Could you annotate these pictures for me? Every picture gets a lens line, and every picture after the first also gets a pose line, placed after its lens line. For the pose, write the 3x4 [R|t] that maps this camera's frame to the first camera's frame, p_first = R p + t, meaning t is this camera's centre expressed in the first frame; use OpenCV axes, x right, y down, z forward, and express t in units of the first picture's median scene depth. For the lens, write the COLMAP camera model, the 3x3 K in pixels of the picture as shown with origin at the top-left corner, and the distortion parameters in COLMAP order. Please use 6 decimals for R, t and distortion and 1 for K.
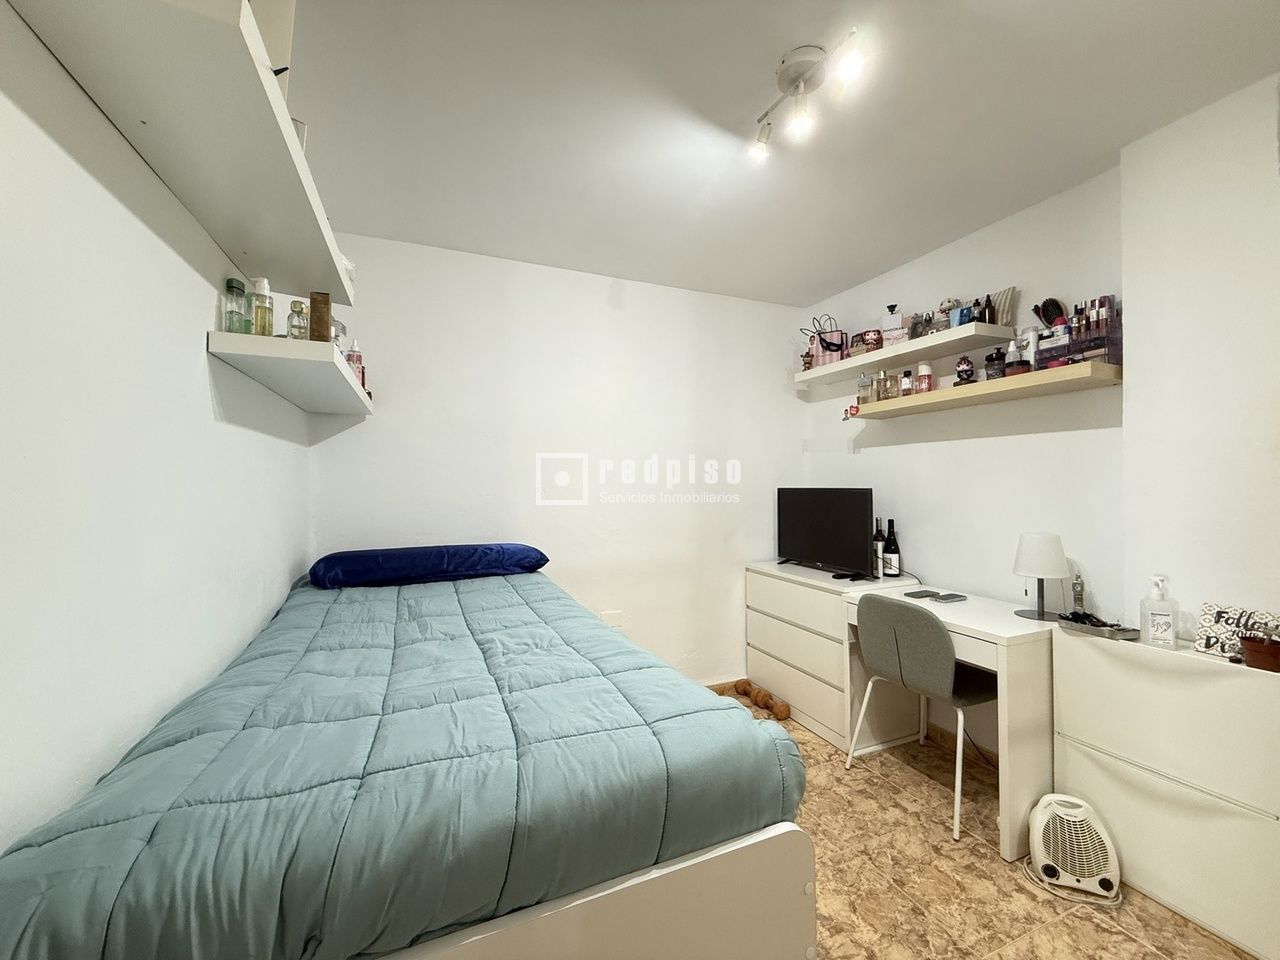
lens RADIAL K [[508.5, 0, 634.8], [0, 508.5, 482.0], [0, 0, 1]] dist [-0.001080, -0.000019]
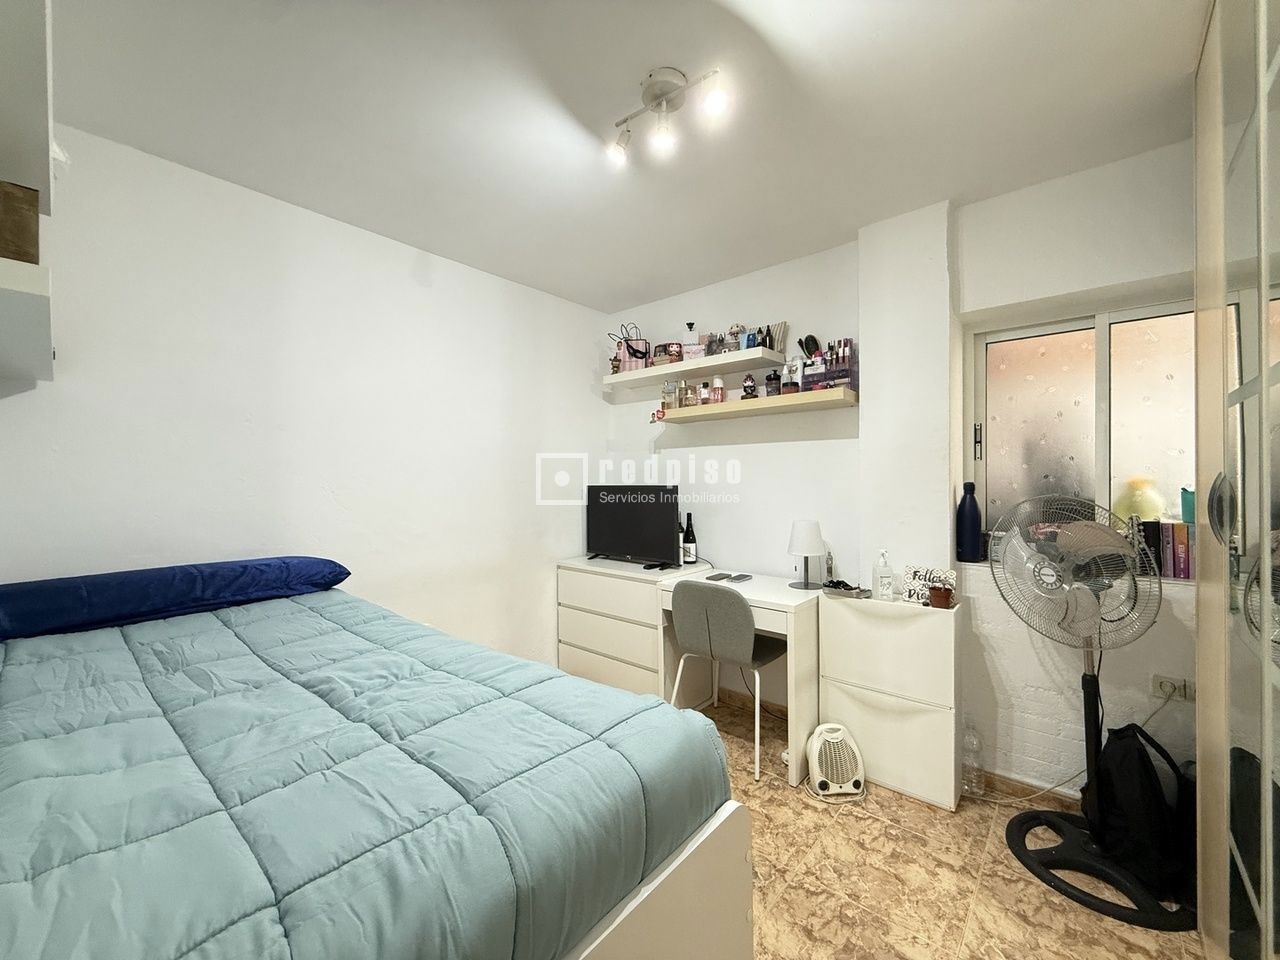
lens RADIAL K [[508.5, 0, 634.8], [0, 508.5, 482.0], [0, 0, 1]] dist [-0.001080, -0.000019]
pose [[0.898612, -0.001666, 0.438741, -0.143074], [-0.000335, 0.999990, 0.004483, -0.000359], [-0.438744, -0.004176, 0.898602, 0.056628]]
